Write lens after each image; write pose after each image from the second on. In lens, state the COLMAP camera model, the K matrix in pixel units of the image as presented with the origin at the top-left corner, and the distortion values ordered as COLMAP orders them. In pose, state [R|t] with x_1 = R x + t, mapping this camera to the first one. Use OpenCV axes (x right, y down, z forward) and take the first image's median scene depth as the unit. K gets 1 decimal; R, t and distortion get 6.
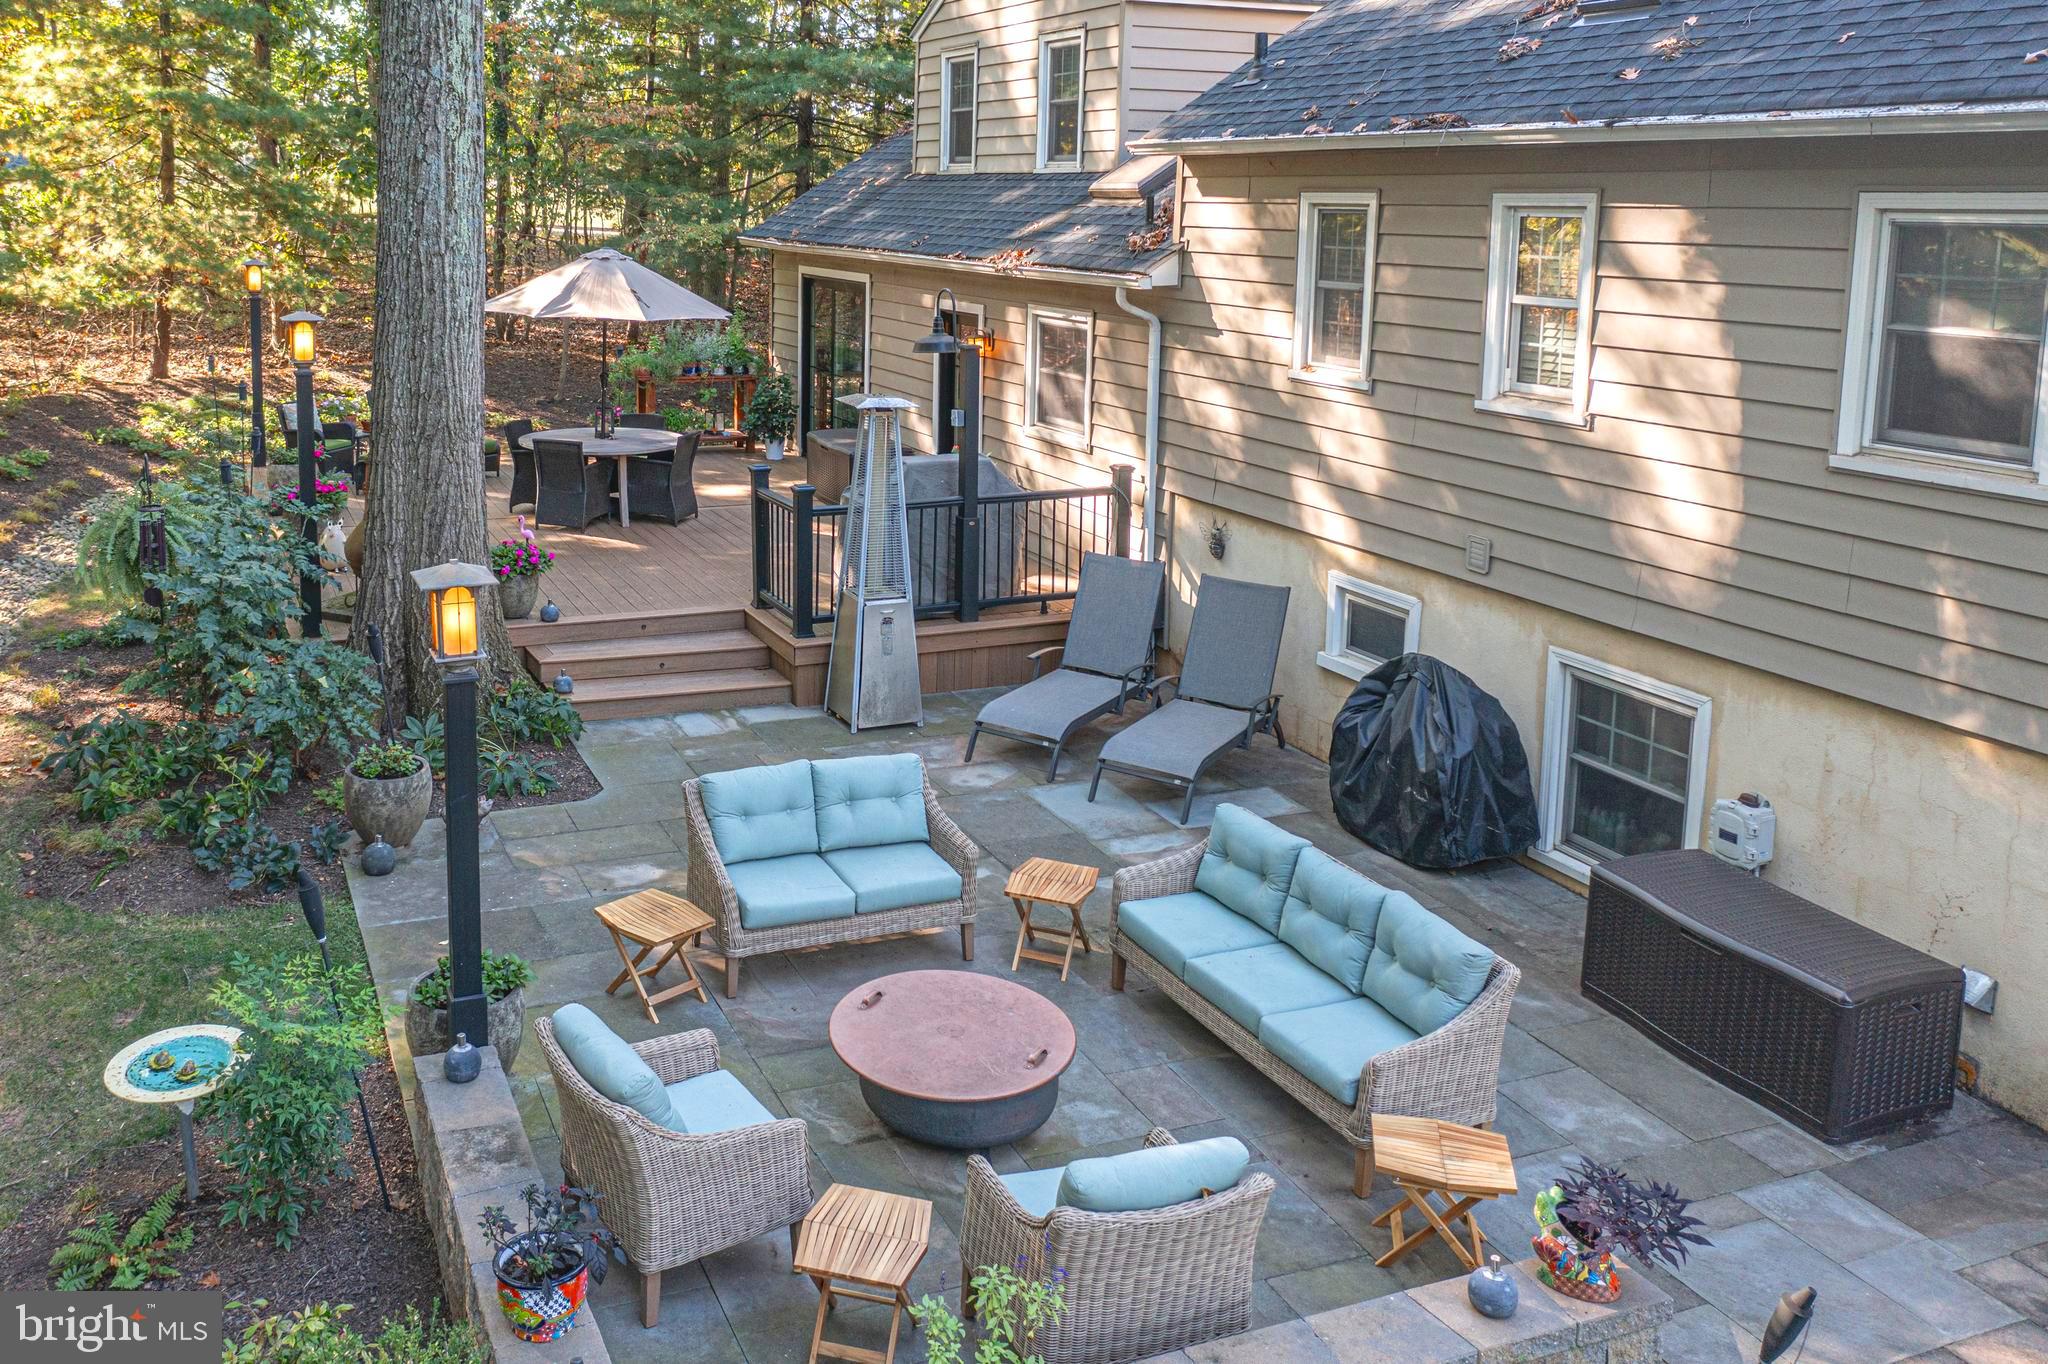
lens RADIAL K [[2022.4, 0, 1022.0], [0, 2022.4, 344.5], [0, 0, 1]] dist [-0.009682, -0.006855]
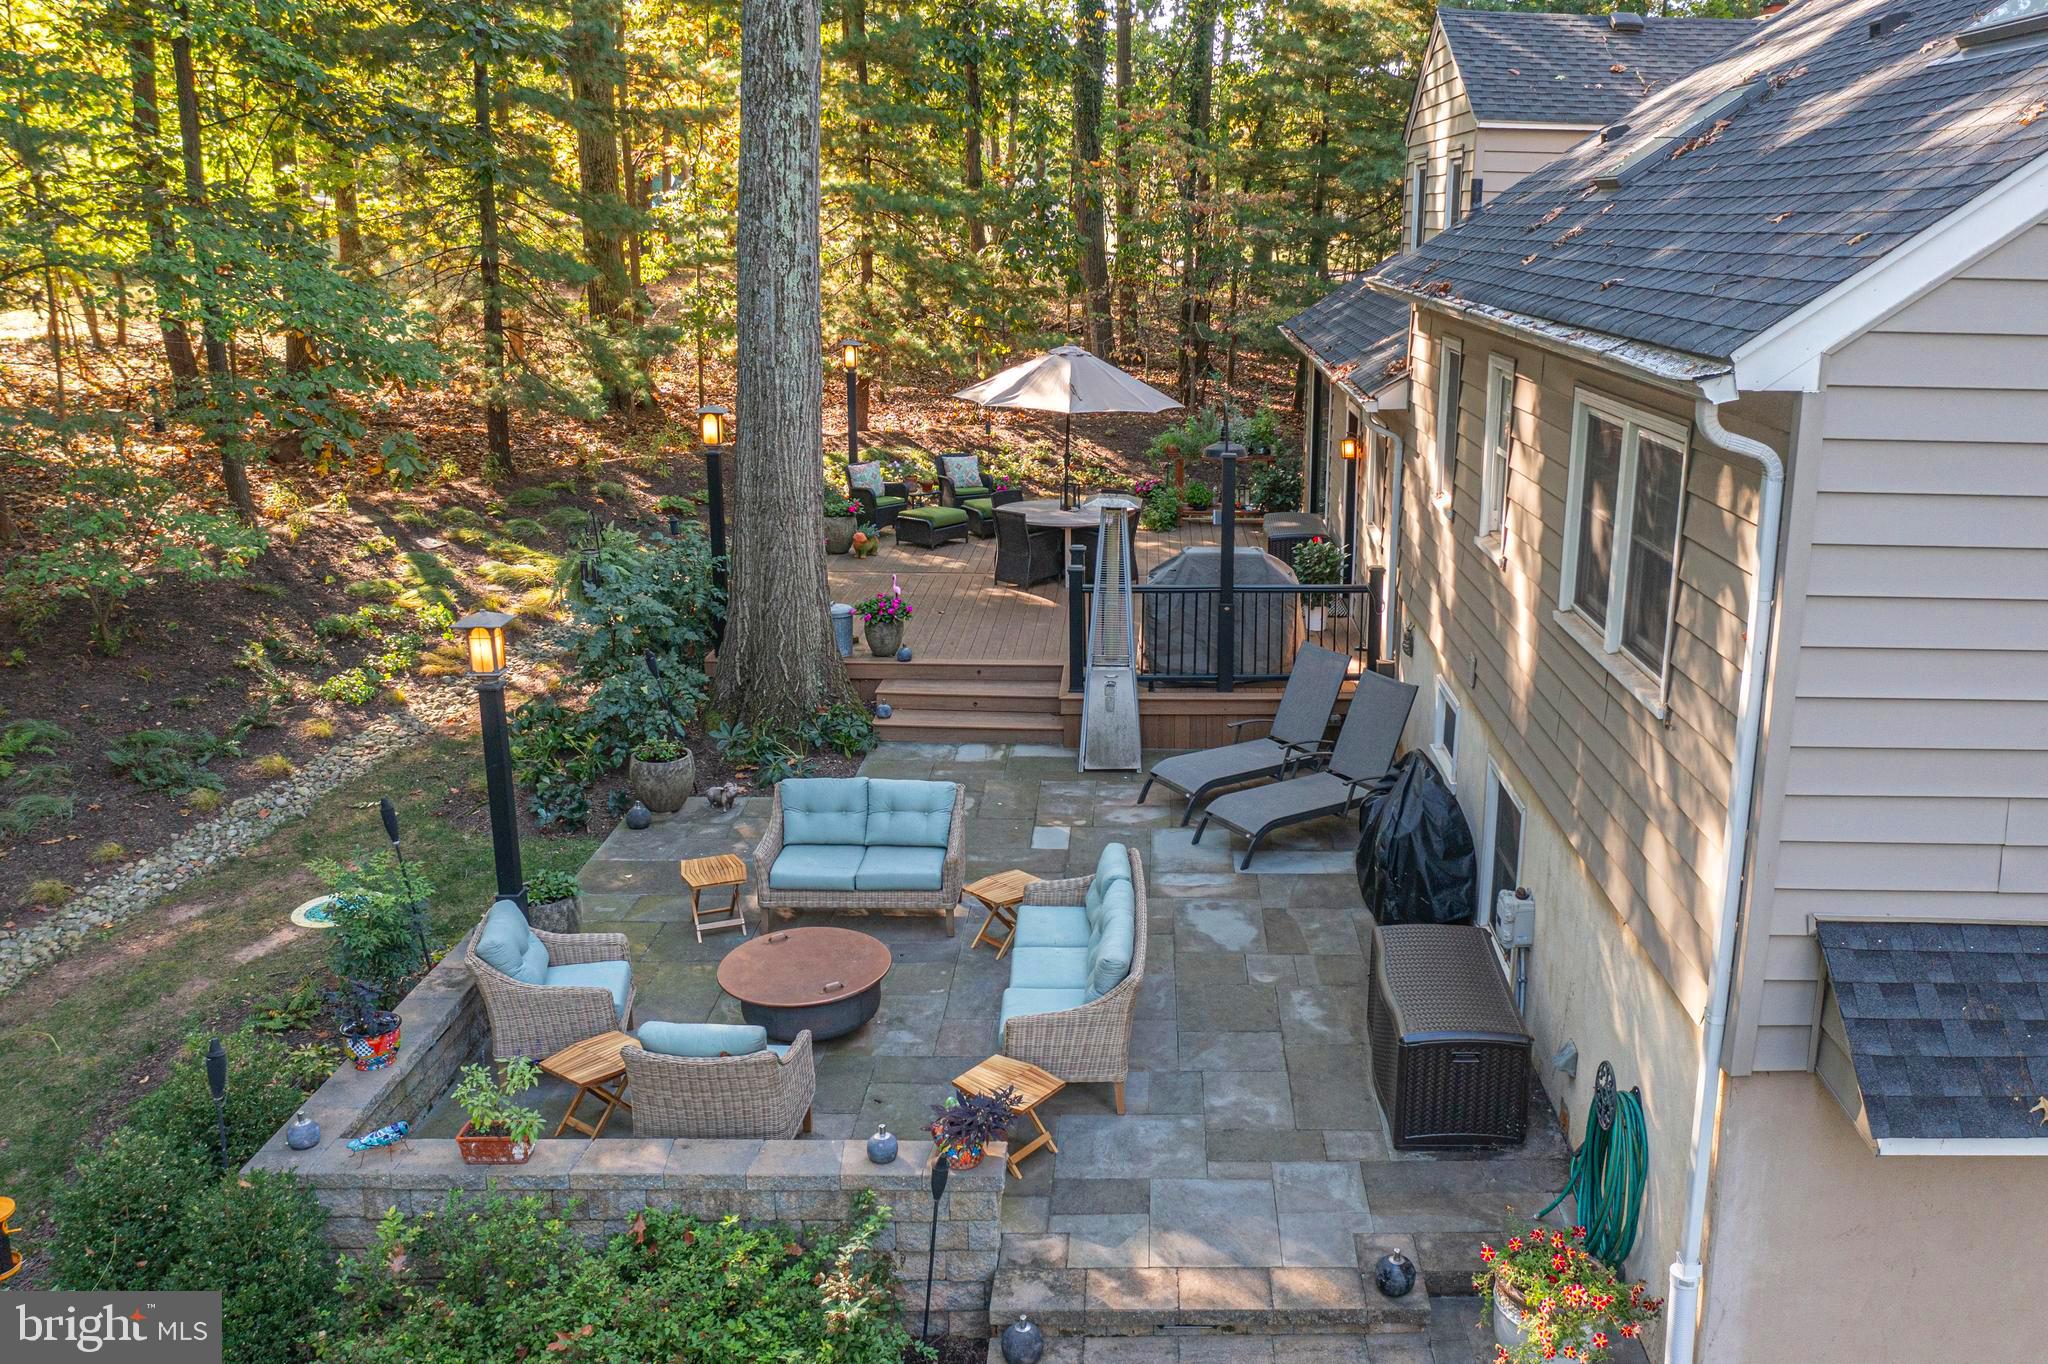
lens RADIAL K [[2006.9, 0, 1024.0], [0, 2006.9, 682.0], [0, 0, 1]] dist [0.007574, -0.000523]
pose [[0.921424, 0.090210, -0.377941, 0.356183], [-0.036458, 0.988457, 0.147048, -0.040712], [0.386844, -0.121715, 0.914077, -0.120304]]
